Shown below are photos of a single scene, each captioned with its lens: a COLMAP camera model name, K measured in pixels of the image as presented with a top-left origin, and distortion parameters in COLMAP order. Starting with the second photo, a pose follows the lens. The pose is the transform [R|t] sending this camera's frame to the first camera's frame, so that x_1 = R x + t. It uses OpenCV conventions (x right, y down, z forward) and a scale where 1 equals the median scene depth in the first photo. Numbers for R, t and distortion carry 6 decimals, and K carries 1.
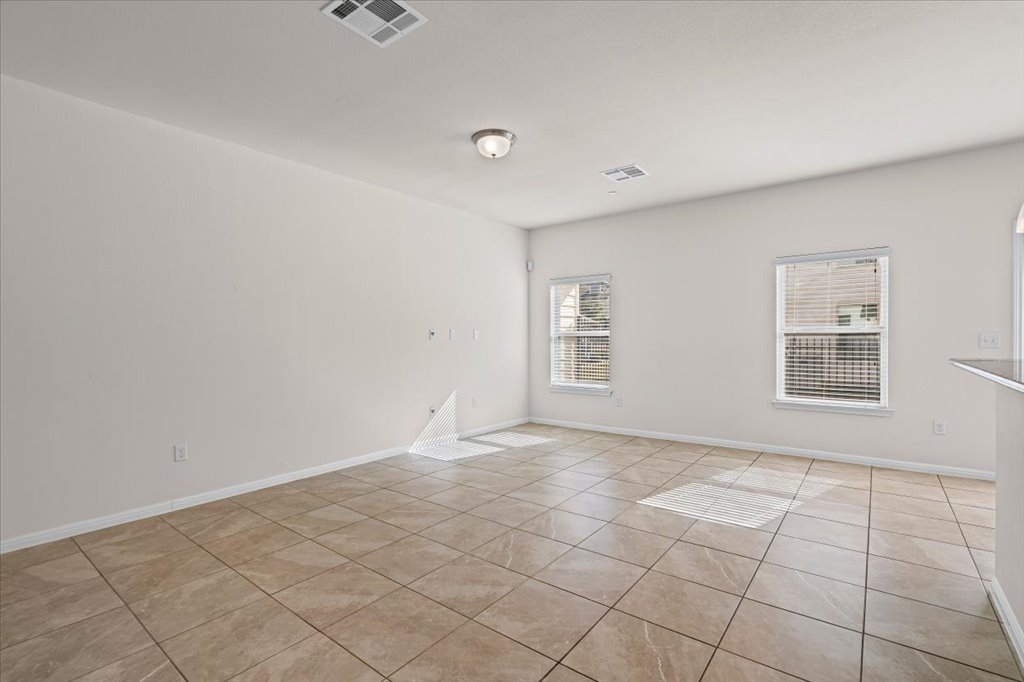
lens RADIAL K [[471.2, 0, 506.8], [0, 471.2, 340.9], [0, 0, 1]] dist [0.000828, 0.000773]
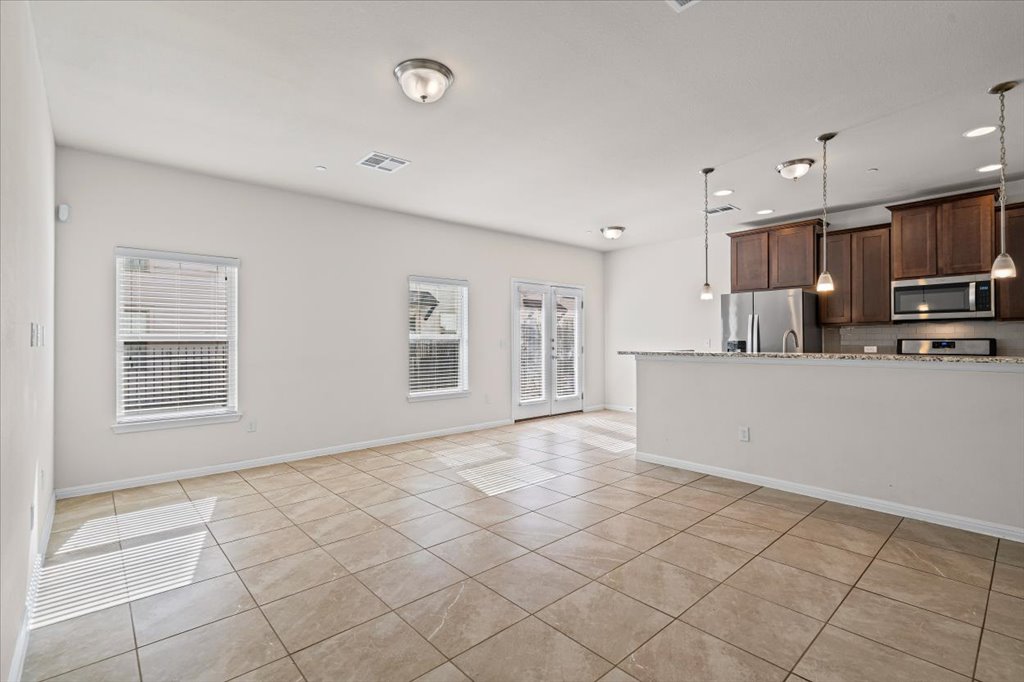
lens RADIAL K [[471.2, 0, 518.4], [0, 471.2, 334.1], [0, 0, 1]] dist [0.000828, 0.000773]
pose [[0.163984, 0.022364, 0.986209, -0.743165], [0.013423, 0.999600, -0.024899, 0.008615], [-0.986372, 0.017321, 0.163619, 0.742836]]
